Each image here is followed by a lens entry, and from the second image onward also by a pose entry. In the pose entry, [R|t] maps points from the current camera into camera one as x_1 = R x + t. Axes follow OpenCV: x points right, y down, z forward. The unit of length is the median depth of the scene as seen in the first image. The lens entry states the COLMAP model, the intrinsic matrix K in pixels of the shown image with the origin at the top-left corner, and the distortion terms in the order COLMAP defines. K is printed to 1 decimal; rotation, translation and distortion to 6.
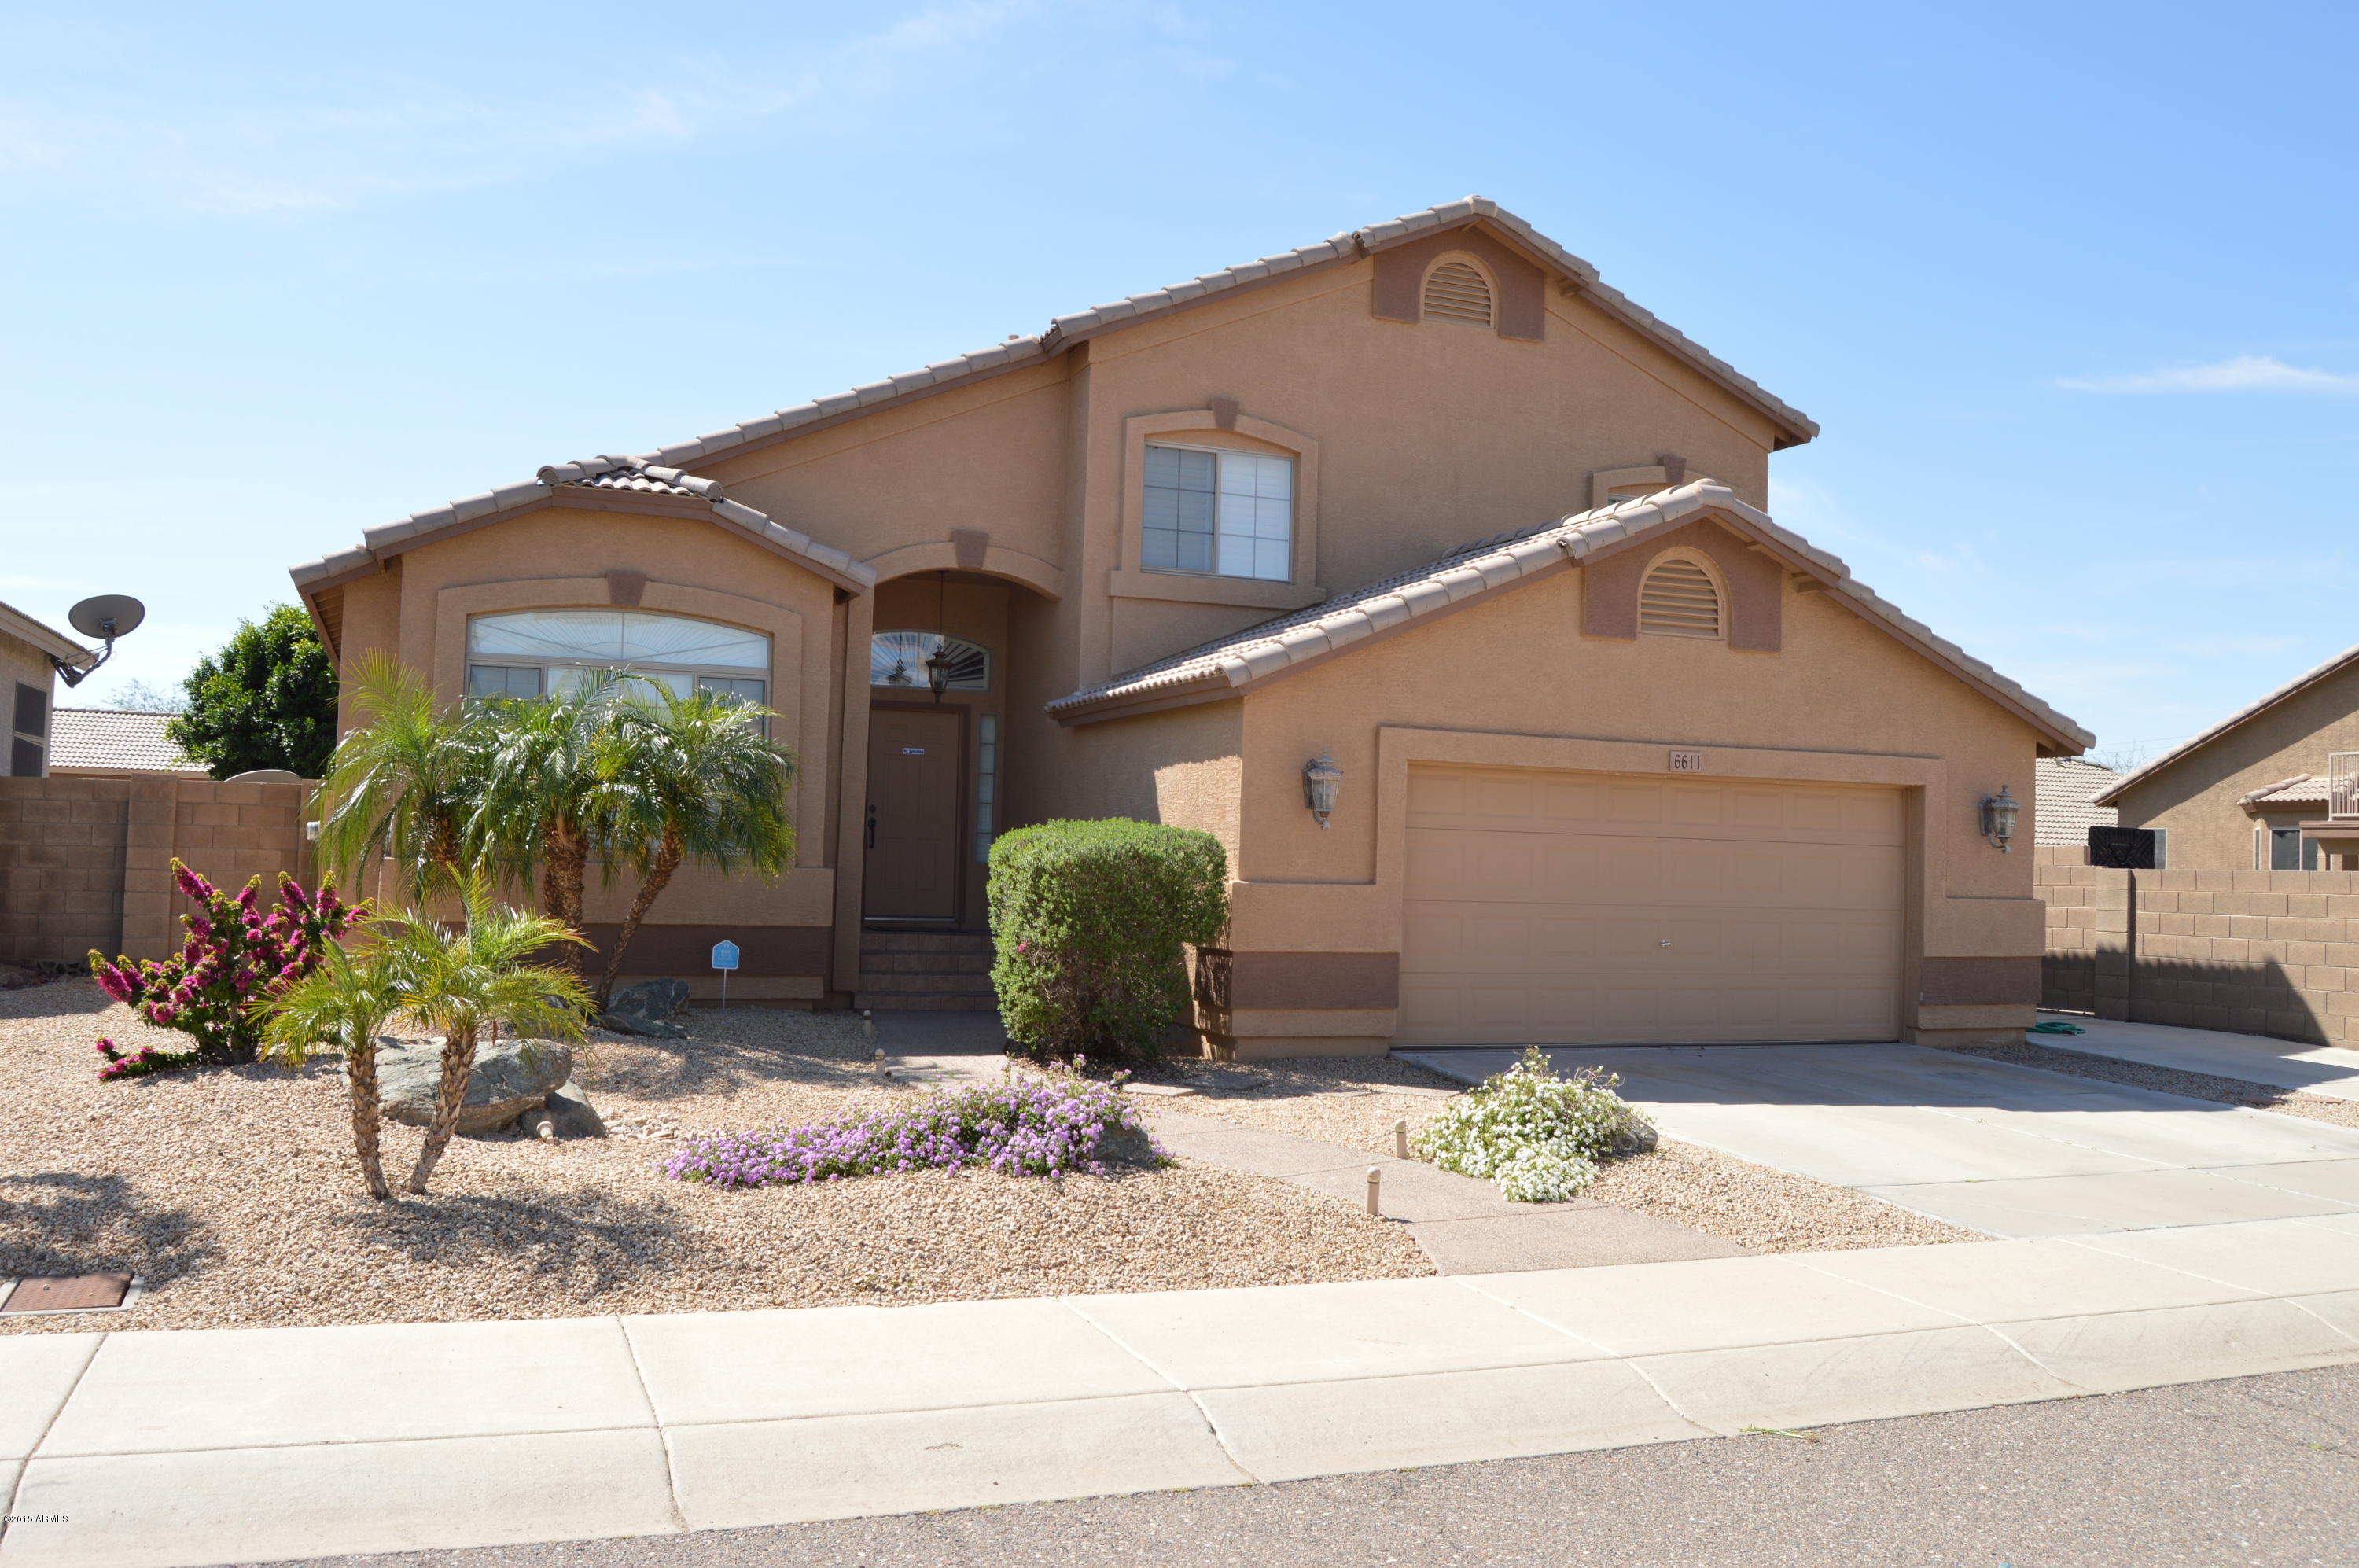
lens RADIAL K [[1953.5, 0, 1178.4], [0, 1953.5, 784.8], [0, 0, 1]] dist [-0.000573, -0.000143]
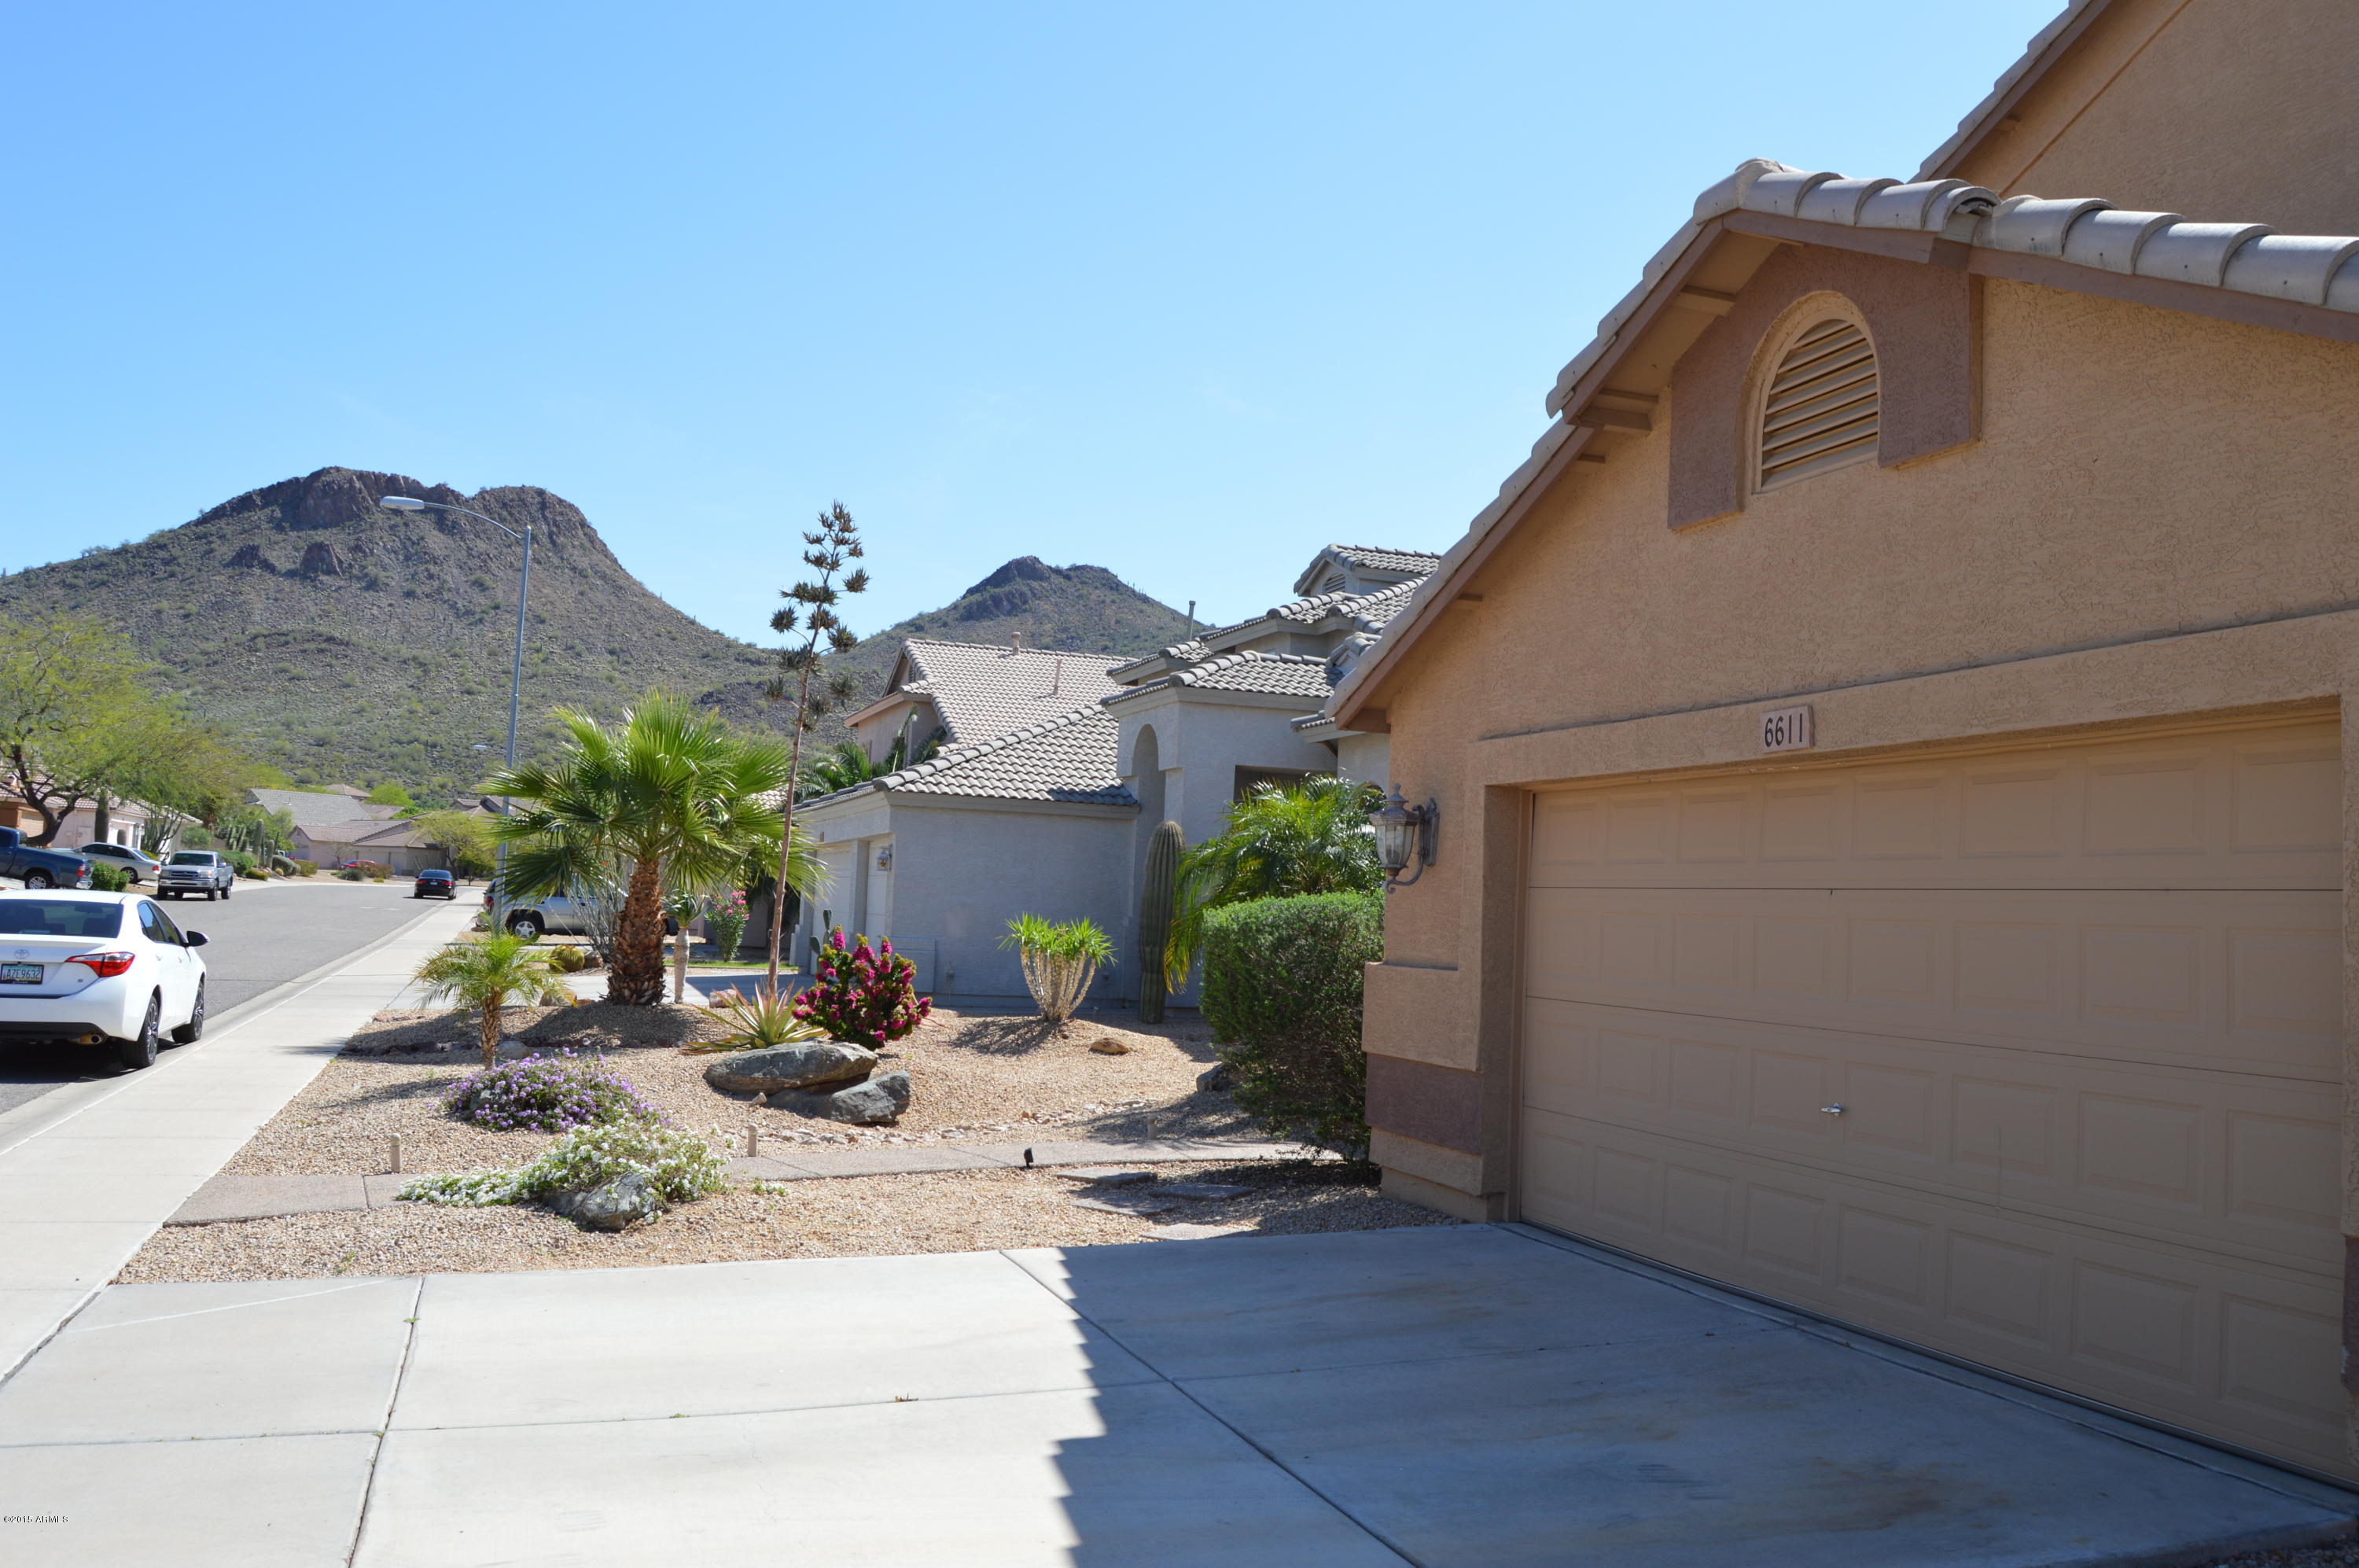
lens RADIAL K [[1953.5, 0, 1178.4], [0, 1953.5, 784.8], [0, 0, 1]] dist [-0.000573, -0.000143]
pose [[-0.039508, -0.093144, -0.994868, 0.754740], [0.010526, 0.995552, -0.093626, 0.046340], [0.999164, -0.014171, -0.038352, 0.870081]]
